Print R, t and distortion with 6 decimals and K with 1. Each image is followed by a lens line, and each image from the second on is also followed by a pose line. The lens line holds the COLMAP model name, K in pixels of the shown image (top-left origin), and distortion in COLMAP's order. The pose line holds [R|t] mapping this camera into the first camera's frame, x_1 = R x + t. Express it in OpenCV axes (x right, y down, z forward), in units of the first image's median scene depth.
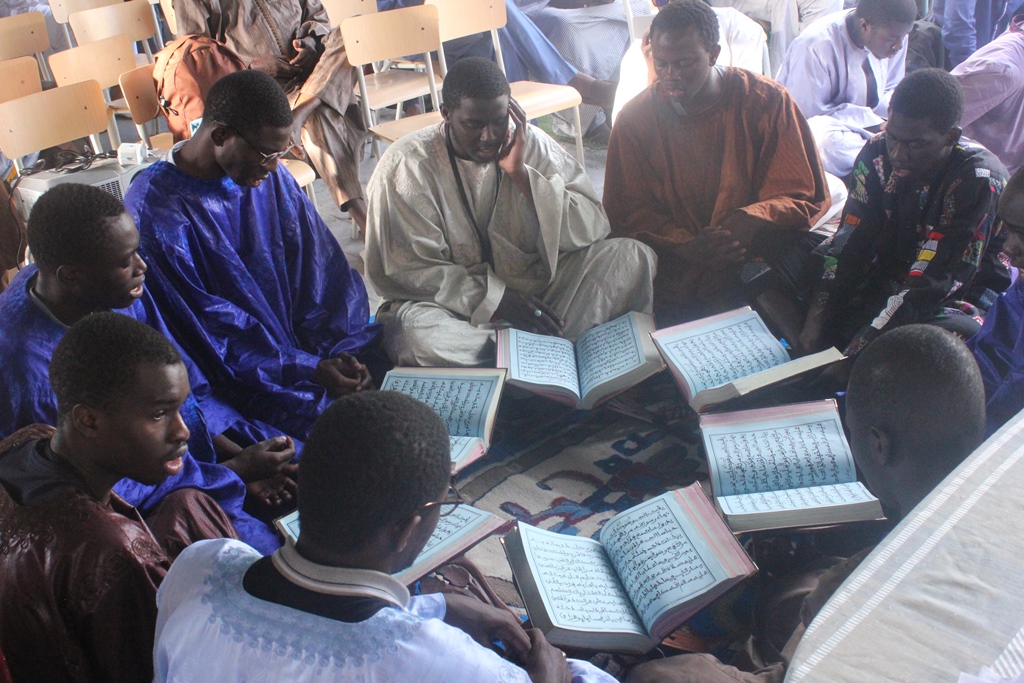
lens RADIAL K [[1225.8, 0, 512.0], [0, 1225.8, 341.5], [0, 0, 1]] dist [-0.119071, 0.007591]
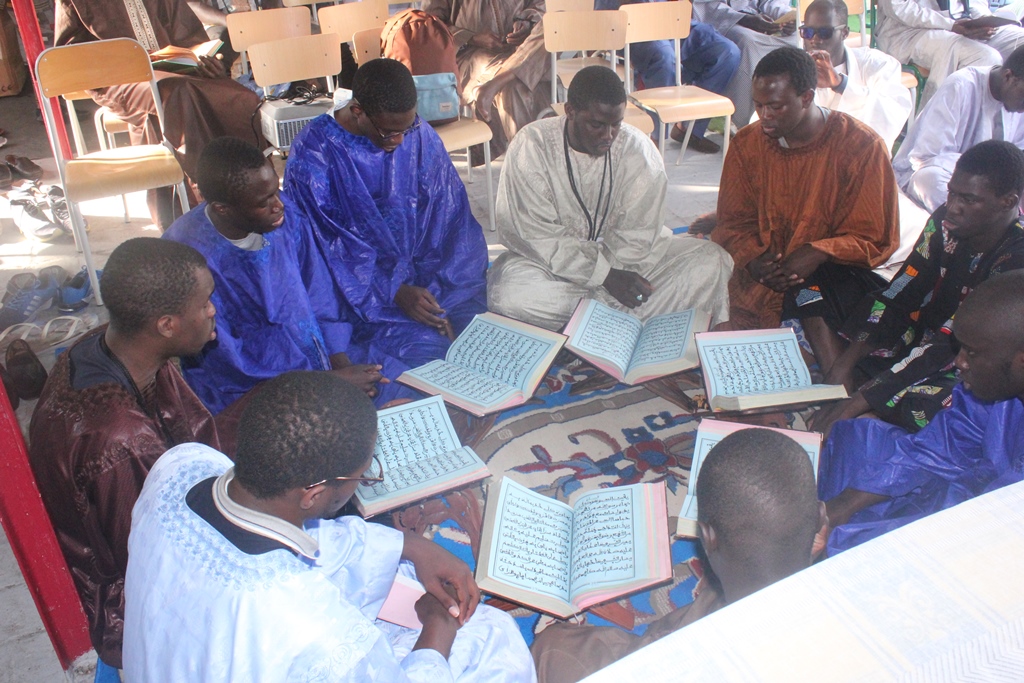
lens RADIAL K [[924.6, 0, 512.0], [0, 924.6, 341.5], [0, 0, 1]] dist [-0.153658, 0.136466]
pose [[0.946277, 0.222803, -0.234348, 0.141769], [-0.196995, 0.971933, 0.128602, -0.069296], [0.256423, -0.075527, 0.963609, 0.114770]]
